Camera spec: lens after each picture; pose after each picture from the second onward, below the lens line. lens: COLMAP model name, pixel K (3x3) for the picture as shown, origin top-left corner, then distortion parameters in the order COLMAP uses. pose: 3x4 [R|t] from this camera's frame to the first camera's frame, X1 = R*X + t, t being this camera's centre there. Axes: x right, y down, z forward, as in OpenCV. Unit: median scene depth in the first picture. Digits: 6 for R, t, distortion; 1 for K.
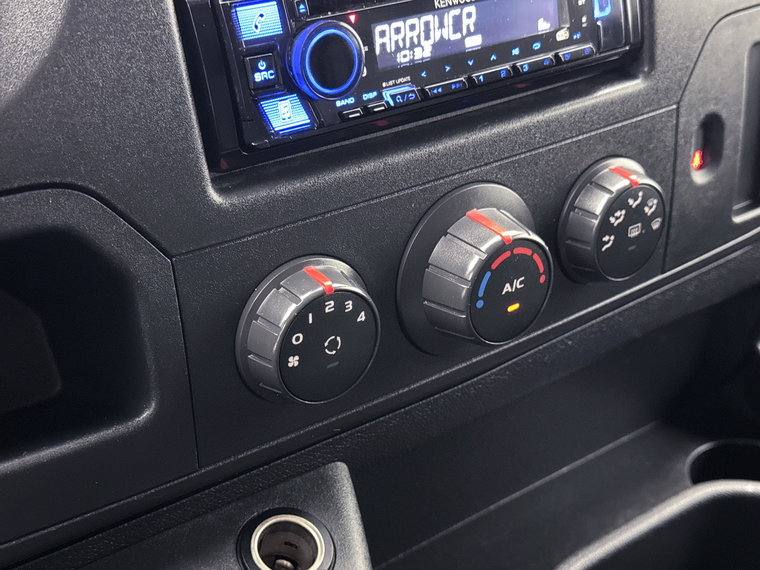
lens RADIAL K [[1094.9, 0, 380.0], [0, 1094.9, 285.0], [0, 0, 1]] dist [0.132141, -0.159453]
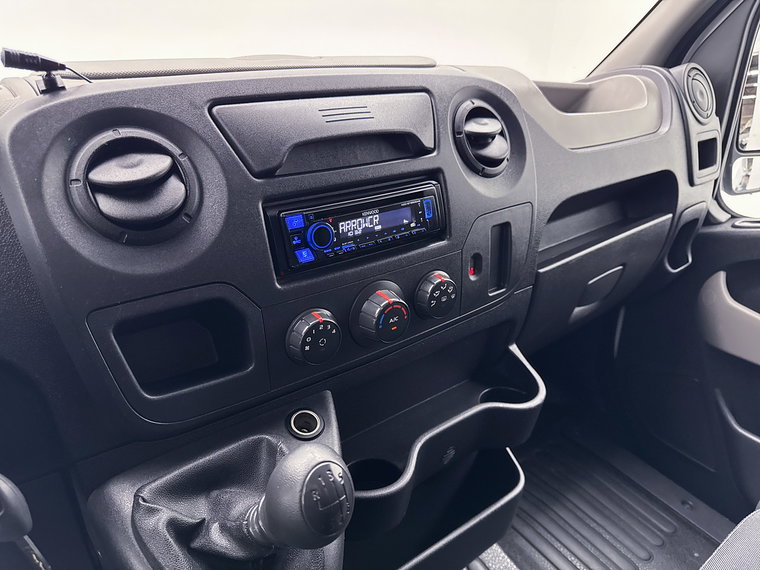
lens RADIAL K [[538.4, 0, 380.0], [0, 538.4, 285.0], [0, 0, 1]] dist [0.112404, -0.161546]
pose [[0.999825, 0.001599, 0.018661, 0.065927], [-0.000212, 0.997250, -0.074113, 0.013377], [-0.018728, 0.074097, 0.997075, -0.285875]]
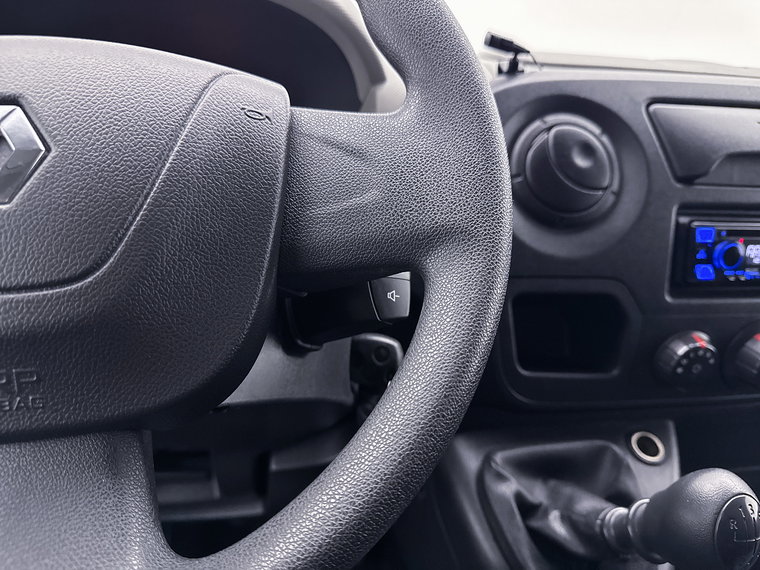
lens RADIAL K [[576.5, 0, 380.0], [0, 576.5, 285.0], [0, 0, 1]] dist [-0.006922, -0.002394]
pose [[0.902293, 0.239782, -0.358289, -0.245119], [-0.268852, 0.962622, -0.032836, 0.099473], [0.337024, 0.125954, 0.933033, -0.407277]]
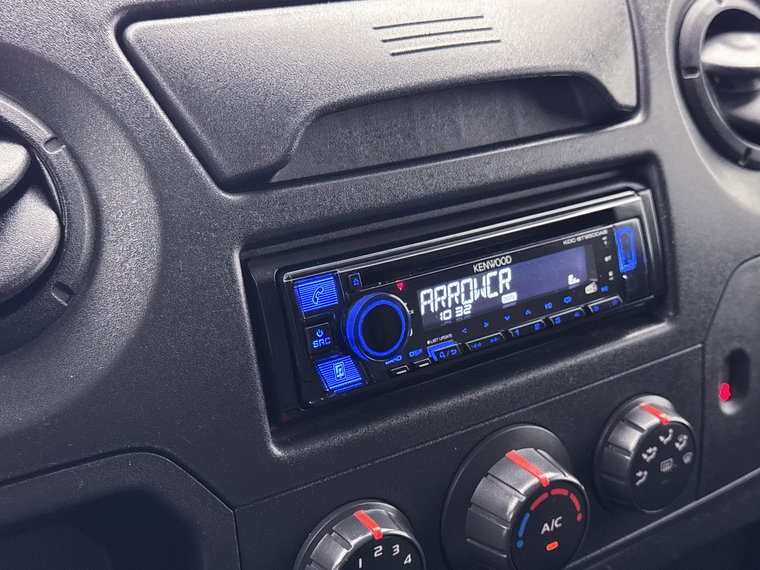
lens RADIAL K [[1094.9, 0, 380.0], [0, 1094.9, 285.0], [0, 0, 1]] dist [0.132141, -0.159453]
pose [[0.999254, -0.001511, -0.038577, -0.002258], [-0.004001, 0.989801, -0.142403, -0.077451], [0.038399, 0.142451, 0.989057, -0.092961]]
